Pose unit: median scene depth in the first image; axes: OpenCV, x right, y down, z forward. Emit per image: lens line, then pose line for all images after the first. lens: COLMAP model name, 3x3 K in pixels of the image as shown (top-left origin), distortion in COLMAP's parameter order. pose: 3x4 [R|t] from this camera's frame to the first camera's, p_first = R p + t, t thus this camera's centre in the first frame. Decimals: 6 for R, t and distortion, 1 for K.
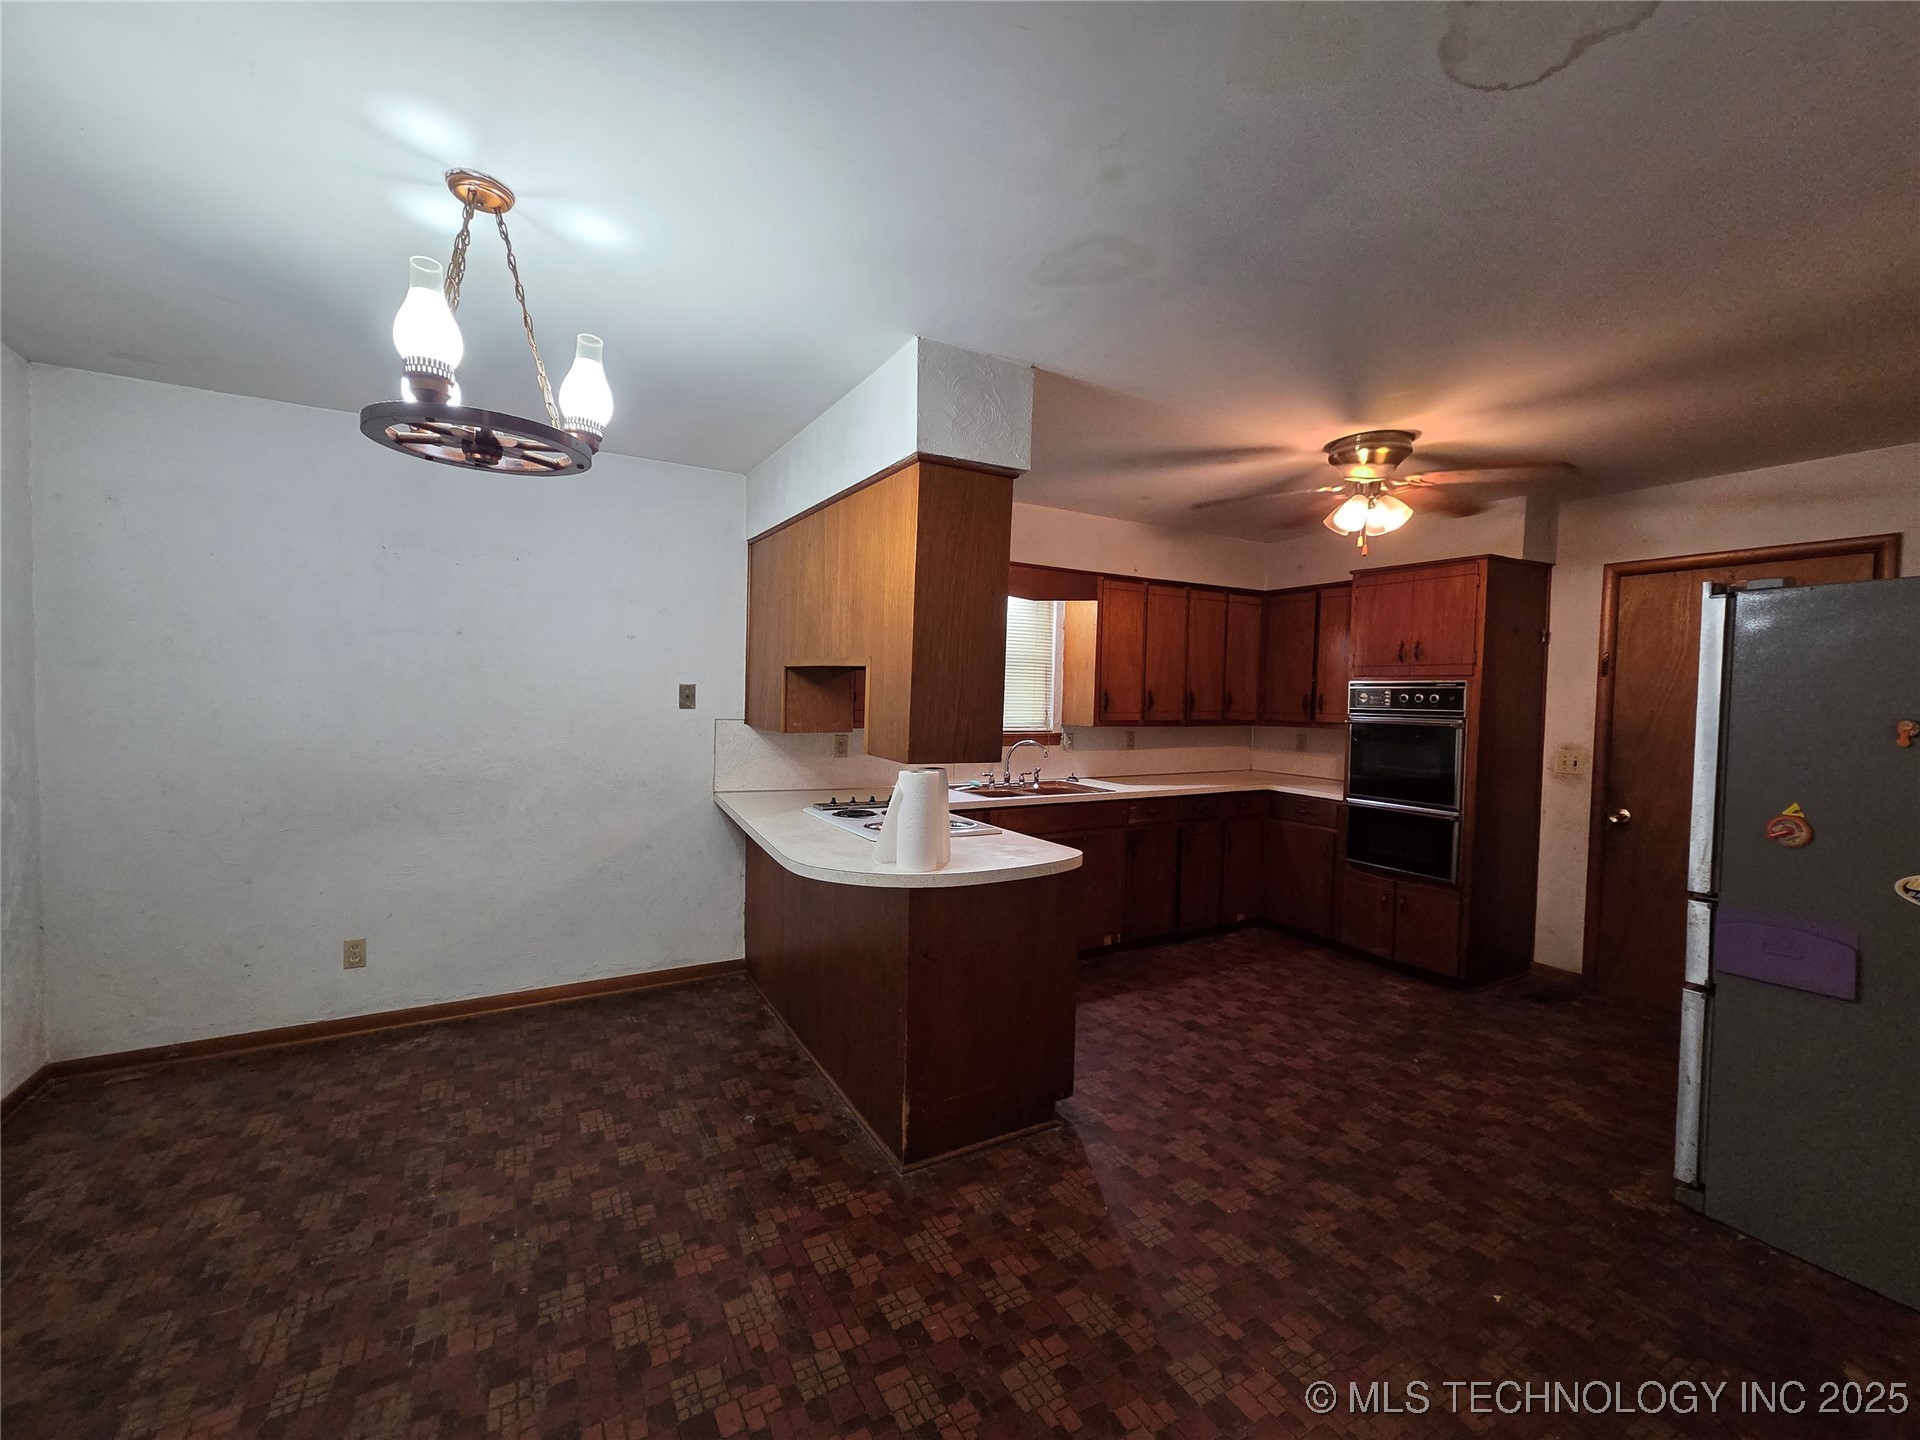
lens RADIAL K [[782.9, 0, 955.3], [0, 782.9, 722.2], [0, 0, 1]] dist [0.002190, -0.000095]
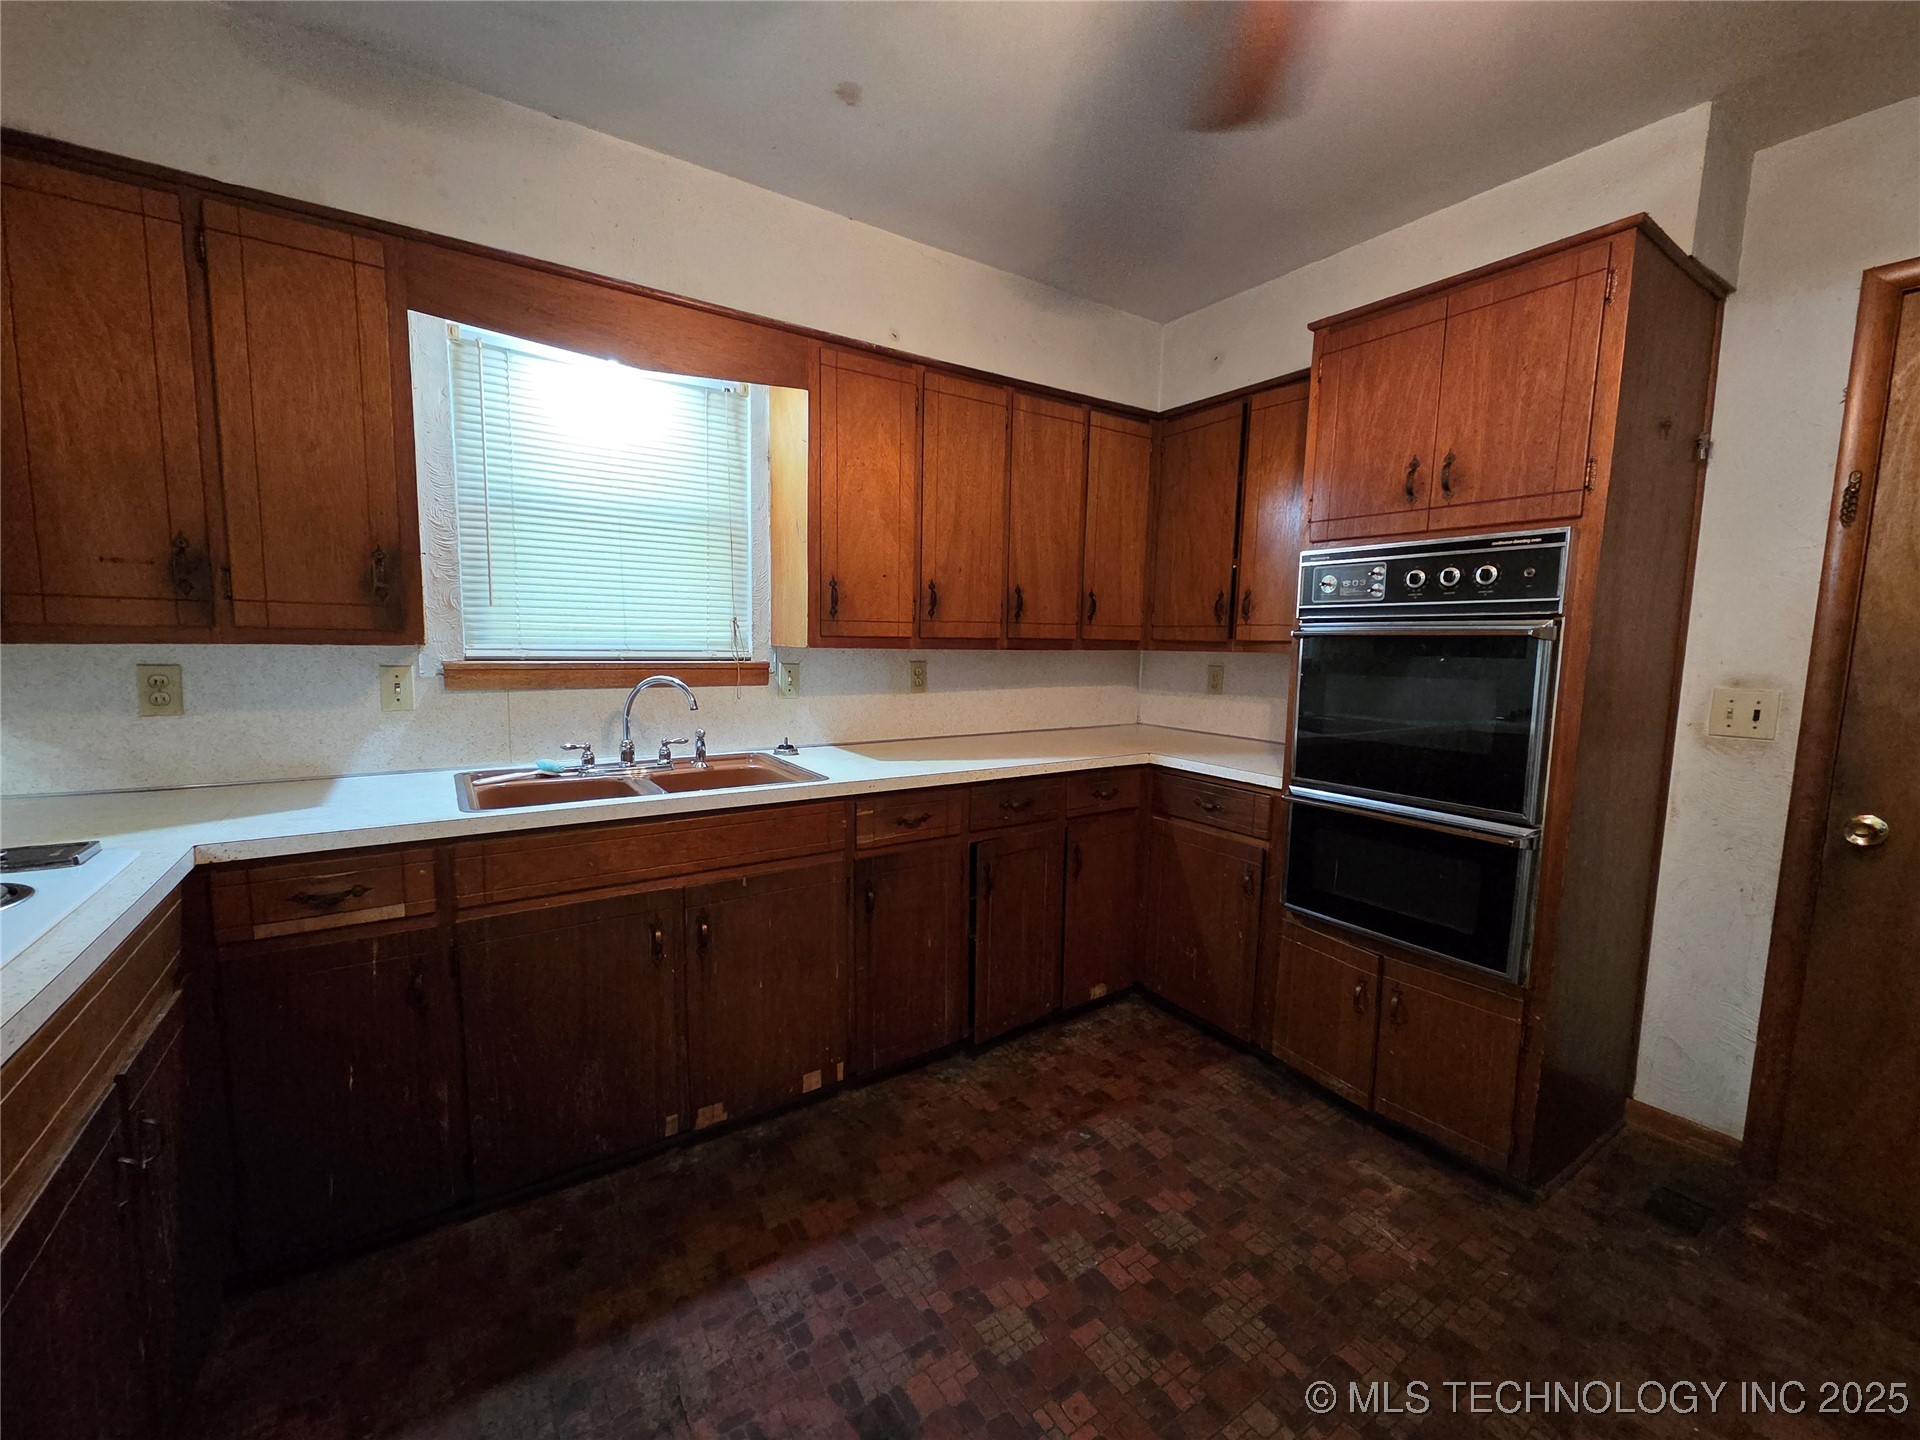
lens RADIAL K [[782.9, 0, 955.3], [0, 782.9, 722.2], [0, 0, 1]] dist [0.002190, -0.000095]
pose [[0.997424, -0.010074, 0.071024, 0.243220], [0.004845, 0.997289, 0.073418, 0.017338], [-0.071571, -0.072885, 0.994769, 0.503504]]
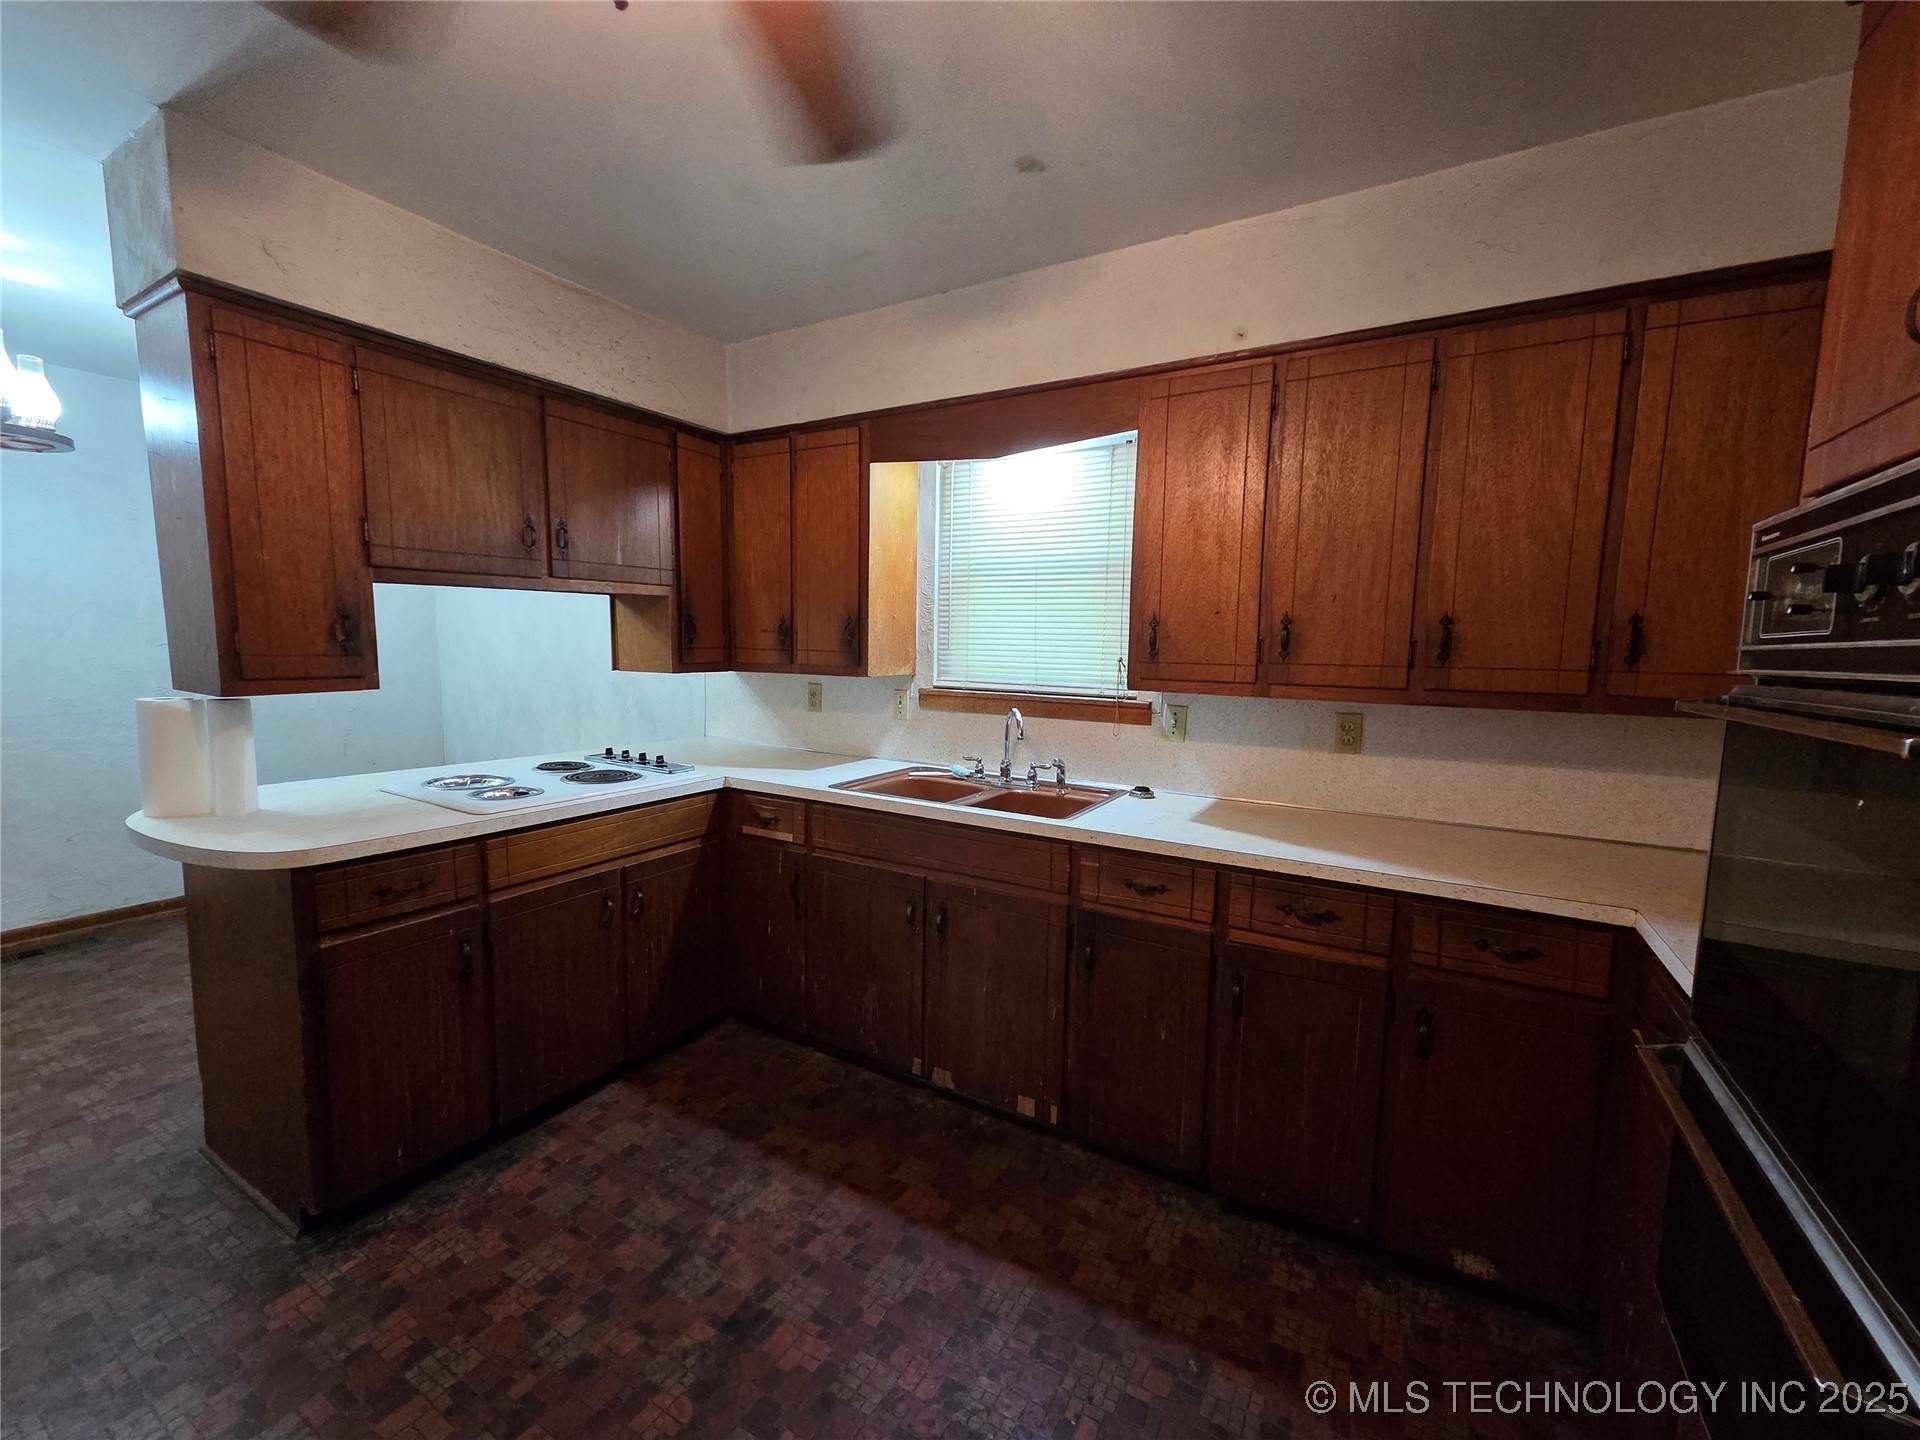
lens RADIAL K [[782.9, 0, 955.3], [0, 782.9, 722.2], [0, 0, 1]] dist [0.002190, -0.000095]
pose [[0.497833, 0.077546, -0.863799, 0.573200], [-0.042870, 0.996977, 0.064794, -0.001687], [0.866213, 0.004774, 0.499652, 0.680542]]
